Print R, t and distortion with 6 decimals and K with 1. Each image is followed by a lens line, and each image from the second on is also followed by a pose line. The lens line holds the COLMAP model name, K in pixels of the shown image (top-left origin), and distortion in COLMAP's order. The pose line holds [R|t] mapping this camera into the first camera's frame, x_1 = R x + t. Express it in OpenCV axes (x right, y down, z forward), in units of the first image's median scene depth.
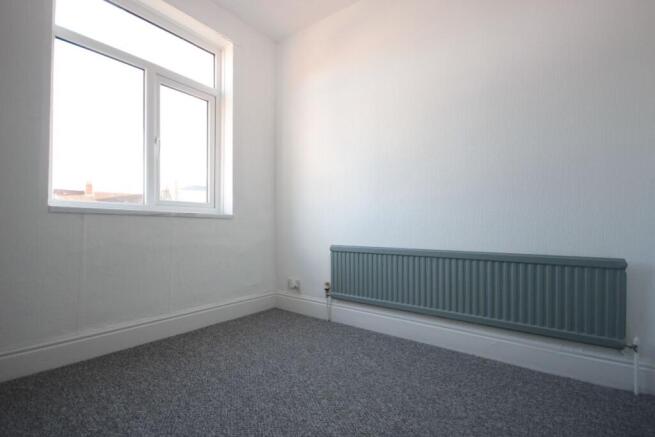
lens RADIAL K [[301.9, 0, 326.7], [0, 301.9, 225.2], [0, 0, 1]] dist [-0.001405, -0.000716]
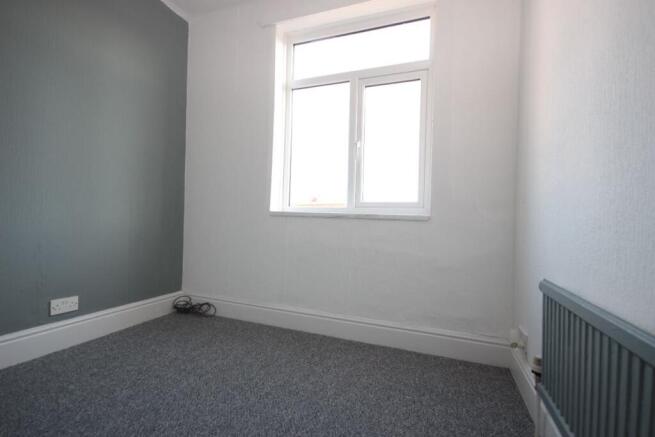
lens RADIAL K [[301.9, 0, 326.7], [0, 301.9, 225.2], [0, 0, 1]] dist [-0.001405, -0.000716]
pose [[0.270969, 0.013357, -0.962495, 0.381524], [-0.022775, 0.999713, 0.007462, -0.011630], [0.962319, 0.019899, 0.271195, 0.602954]]
